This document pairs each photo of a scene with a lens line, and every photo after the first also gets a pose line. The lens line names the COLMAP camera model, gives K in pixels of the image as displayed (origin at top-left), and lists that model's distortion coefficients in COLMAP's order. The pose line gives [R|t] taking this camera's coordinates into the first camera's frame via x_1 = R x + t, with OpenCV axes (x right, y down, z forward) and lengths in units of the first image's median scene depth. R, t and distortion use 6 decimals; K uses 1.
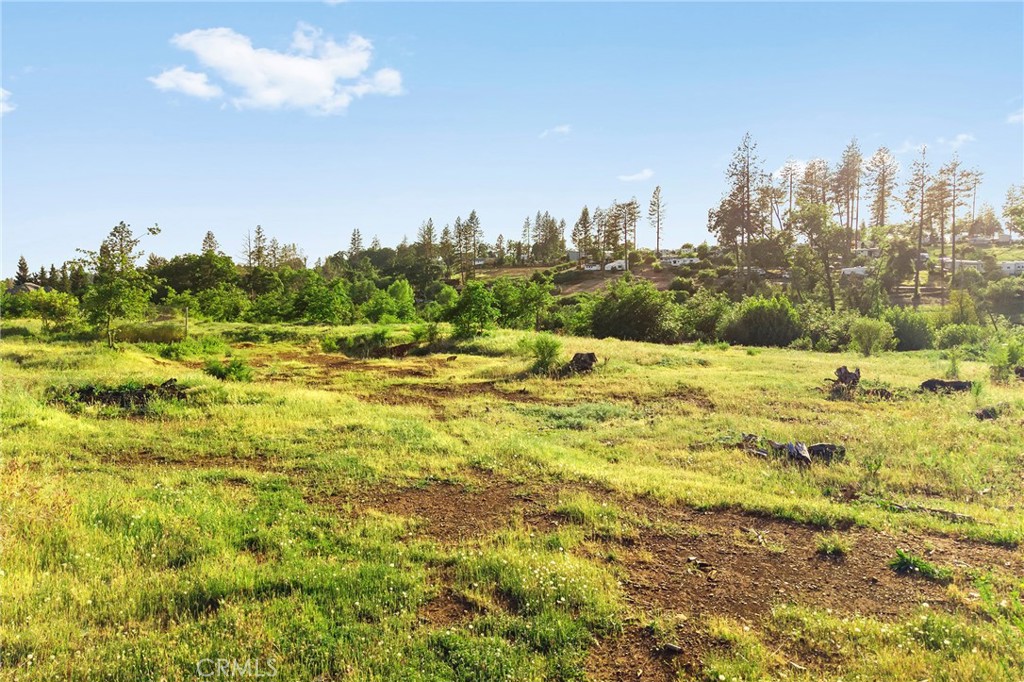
lens RADIAL K [[617.9, 0, 512.0], [0, 617.9, 341.0], [0, 0, 1]] dist [-0.020852, -0.001258]
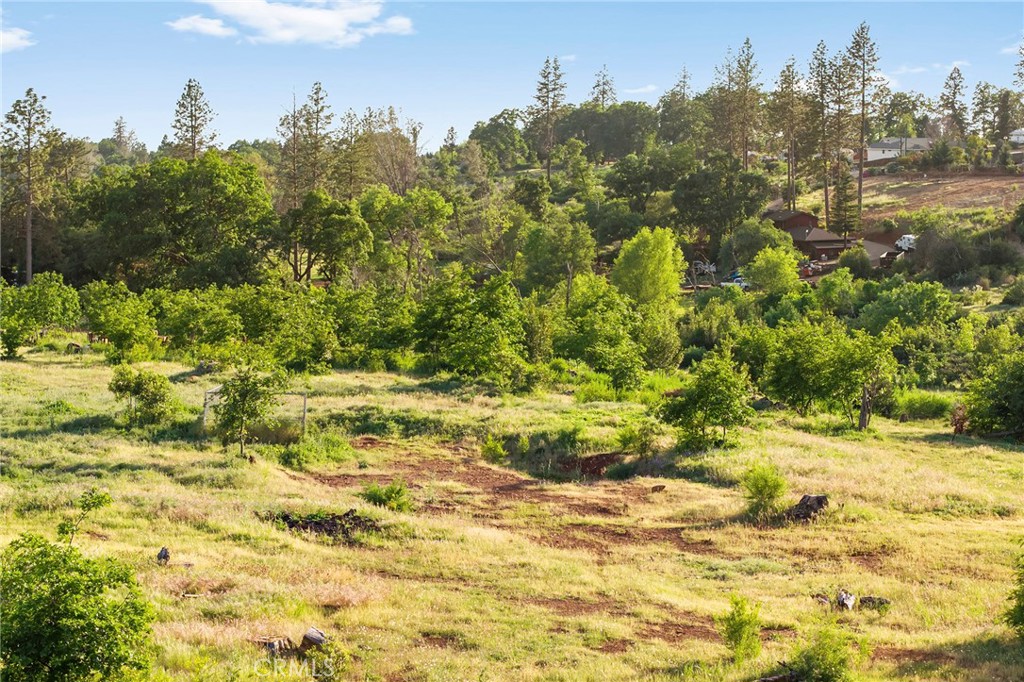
lens RADIAL K [[1786.7, 0, 512.0], [0, 1786.7, 341.0], [0, 0, 1]] dist [-0.020162, -0.011255]
pose [[0.964859, 0.032650, -0.260732, 0.227878], [-0.035830, 0.999330, -0.007449, -0.100317], [0.260314, 0.016529, 0.965383, -0.880817]]
